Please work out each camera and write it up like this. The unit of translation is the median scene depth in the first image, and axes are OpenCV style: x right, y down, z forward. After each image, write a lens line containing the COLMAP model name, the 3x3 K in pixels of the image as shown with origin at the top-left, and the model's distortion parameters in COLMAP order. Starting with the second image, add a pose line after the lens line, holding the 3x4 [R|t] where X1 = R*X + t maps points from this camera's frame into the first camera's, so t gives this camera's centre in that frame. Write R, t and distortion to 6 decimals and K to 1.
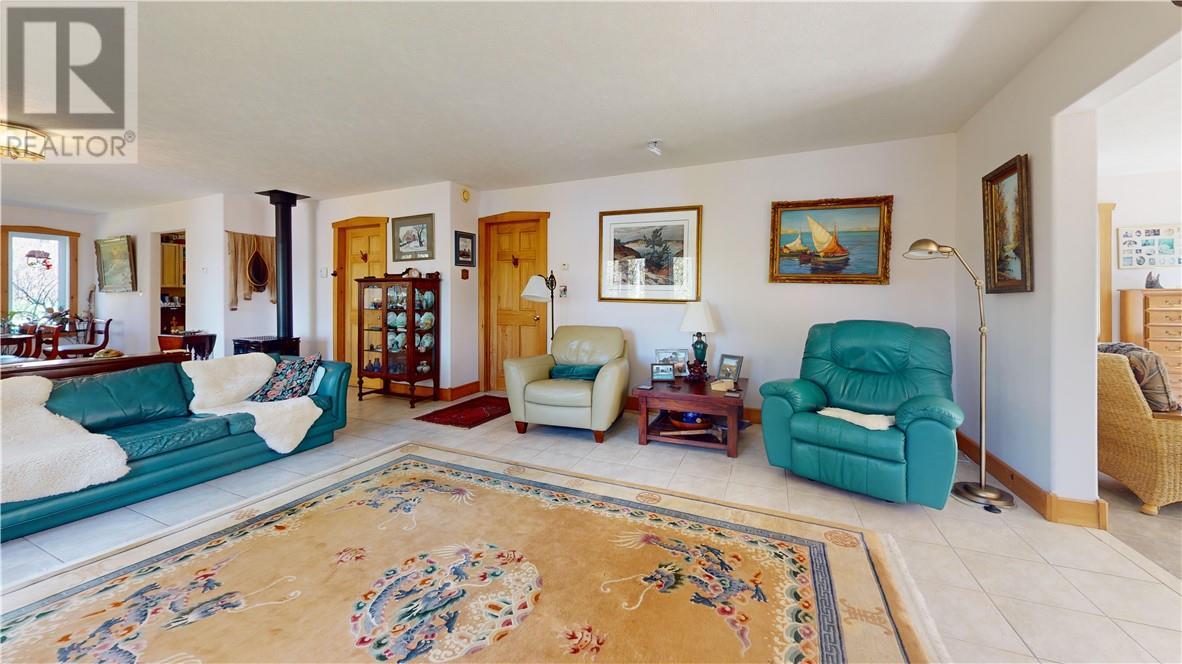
lens RADIAL K [[426.3, 0, 598.6], [0, 426.3, 295.8], [0, 0, 1]] dist [0.002410, 0.000100]
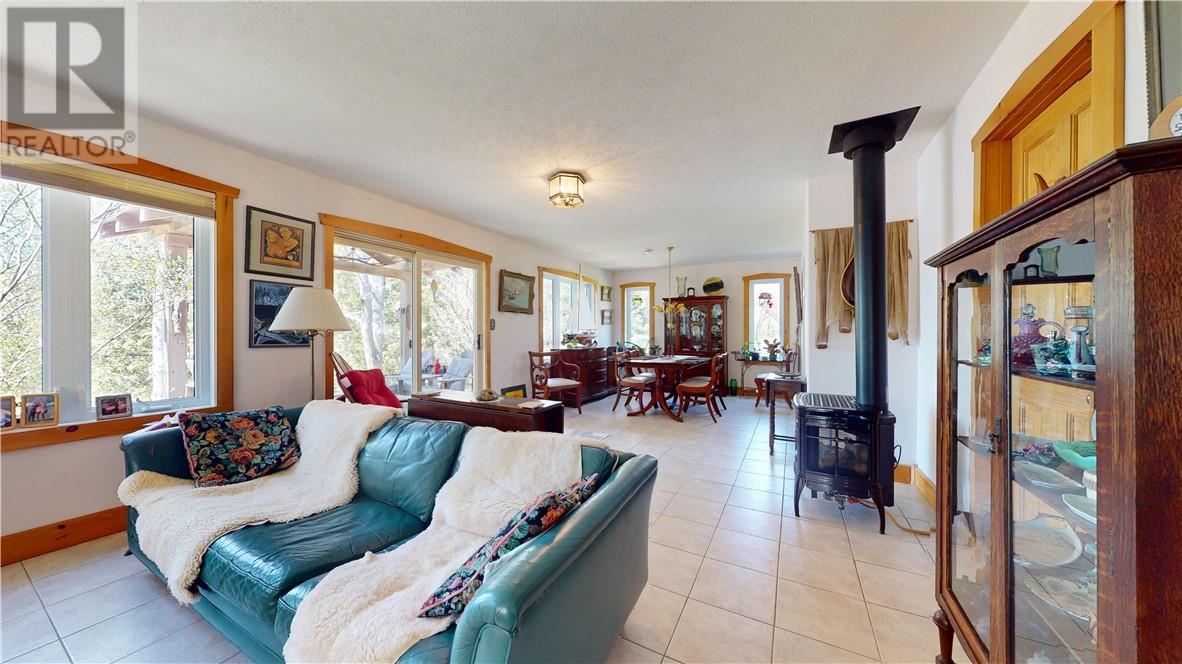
lens RADIAL K [[373.6, 0, 592.0], [0, 373.6, 331.2], [0, 0, 1]] dist [0.000643, 0.000100]
pose [[-0.072595, -0.003204, -0.997356, -0.216070], [-0.005265, 0.999982, -0.002829, 0.009414], [0.997348, 0.005046, -0.072611, 0.586758]]
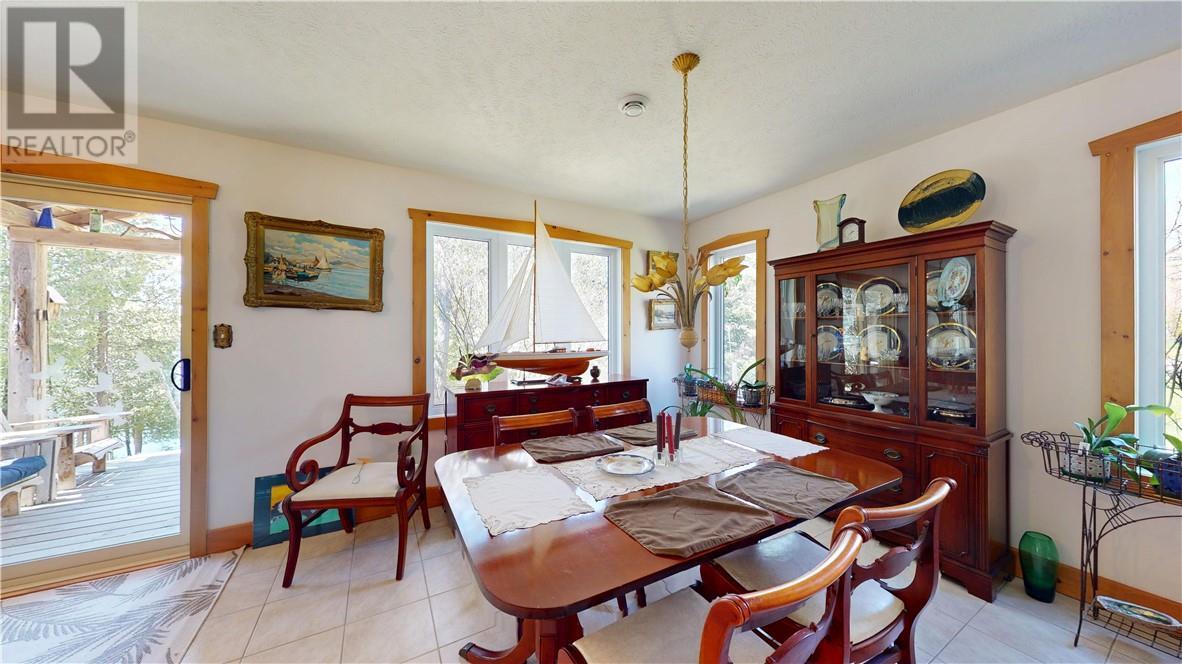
lens RADIAL K [[373.6, 0, 591.4], [0, 373.6, 333.3], [0, 0, 1]] dist [0.000643, 0.000100]
pose [[-0.588991, -0.001712, -0.808138, -0.889325], [-0.005604, 0.999982, 0.001966, -0.010701], [0.808120, 0.005687, -0.588990, 0.807918]]
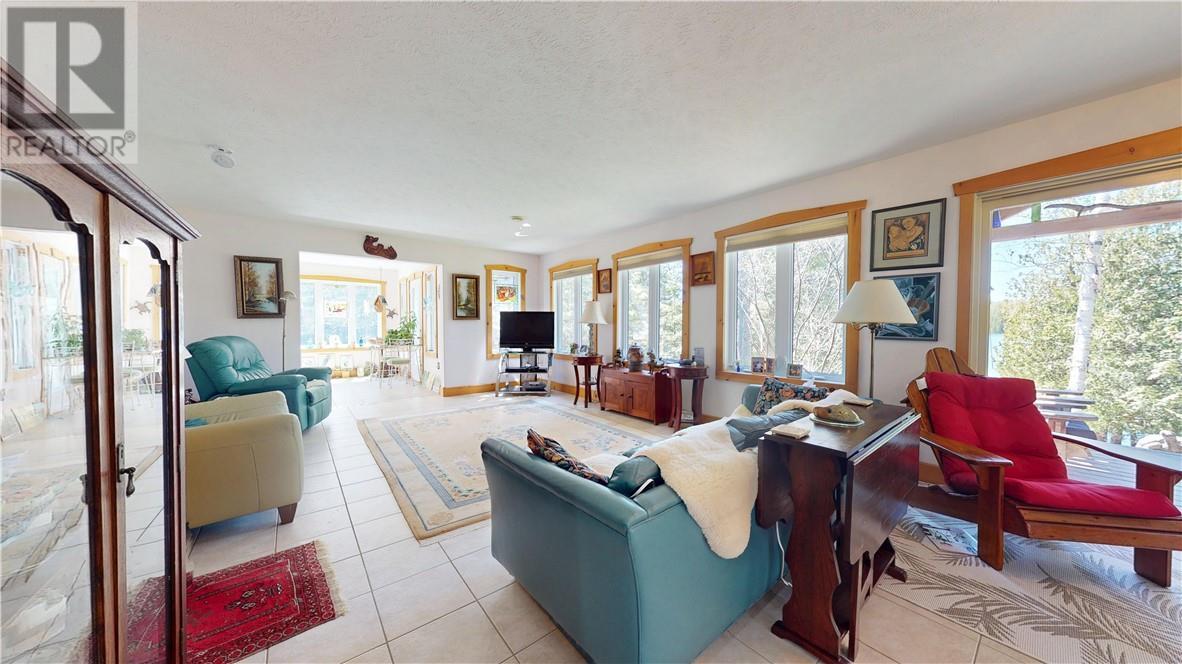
lens RADIAL K [[373.6, 0, 590.1], [0, 373.6, 333.6], [0, 0, 1]] dist [0.000643, 0.000100]
pose [[-0.892017, -0.010352, 0.451884, -0.507395], [0.003103, 0.999574, 0.029025, 0.007482], [-0.451992, 0.027293, -0.891604, 0.751570]]
